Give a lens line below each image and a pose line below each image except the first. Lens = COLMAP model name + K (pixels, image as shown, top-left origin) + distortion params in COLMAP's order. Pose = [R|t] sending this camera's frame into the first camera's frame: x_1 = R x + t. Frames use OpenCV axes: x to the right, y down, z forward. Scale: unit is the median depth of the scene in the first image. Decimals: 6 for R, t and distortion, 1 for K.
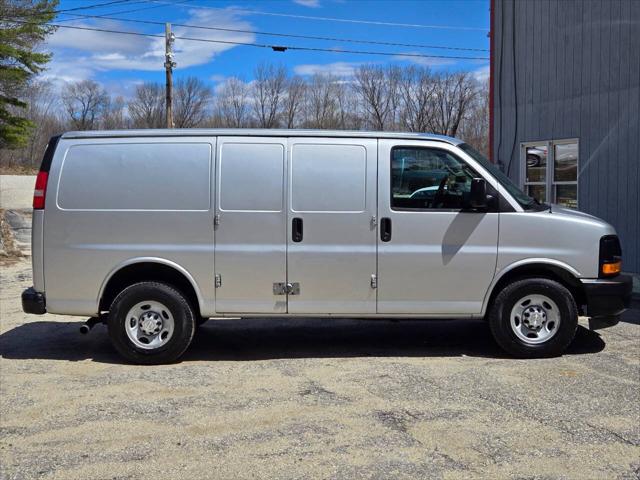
lens RADIAL K [[828.9, 0, 320.0], [0, 828.9, 240.0], [0, 0, 1]] dist [0.045548, 0.017030]
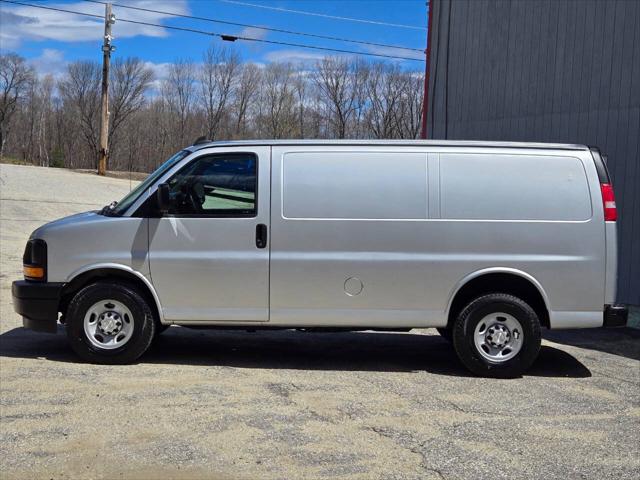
lens RADIAL K [[934.3, 0, 314.8], [0, 934.3, 236.9], [0, 0, 1]] dist [0.061862, -0.040436]
pose [[0.997194, 0.056316, 0.049312, 0.060606], [-0.055576, 0.998322, -0.016265, 0.016735], [-0.050145, 0.013478, 0.998651, -0.356993]]
